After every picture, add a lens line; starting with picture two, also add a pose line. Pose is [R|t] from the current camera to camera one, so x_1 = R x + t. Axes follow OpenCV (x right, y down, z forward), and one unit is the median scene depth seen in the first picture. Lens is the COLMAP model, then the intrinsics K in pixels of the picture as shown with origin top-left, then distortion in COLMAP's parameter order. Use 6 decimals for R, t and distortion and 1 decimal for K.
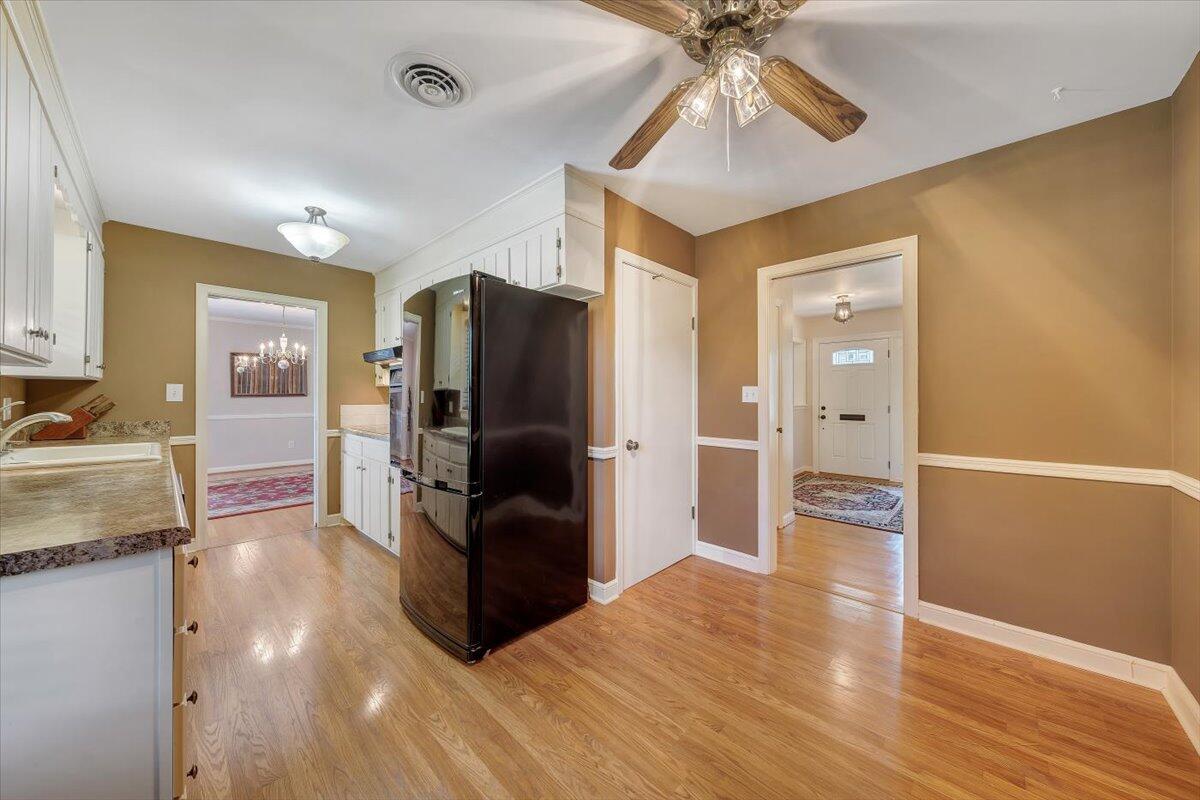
lens RADIAL K [[424.2, 0, 600.1], [0, 424.2, 395.9], [0, 0, 1]] dist [-0.001214, -0.000050]
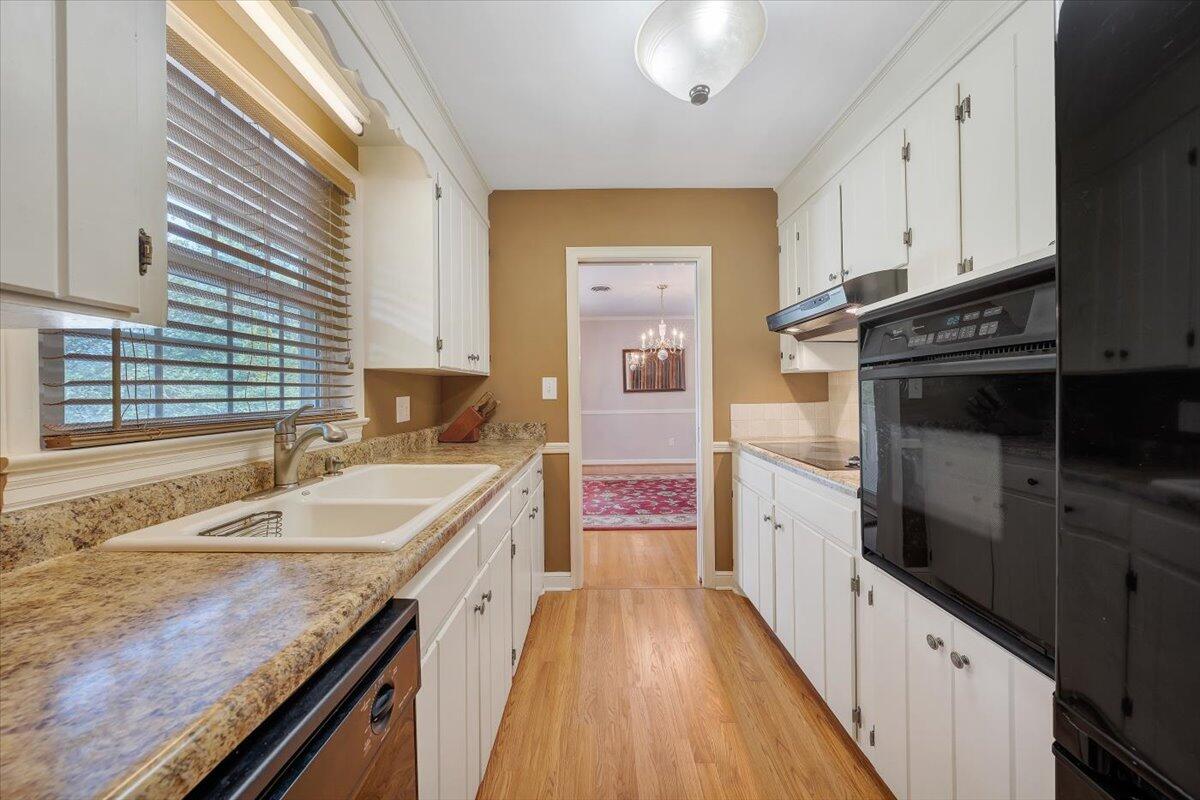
lens RADIAL K [[417.4, 0, 604.1], [0, 417.4, 393.8], [0, 0, 1]] dist [-0.001531, 0.000058]
pose [[0.700395, -0.008189, -0.713709, -0.295493], [0.016180, 0.999859, 0.004407, 0.000531], [0.713572, -0.014634, 0.700429, 0.420495]]
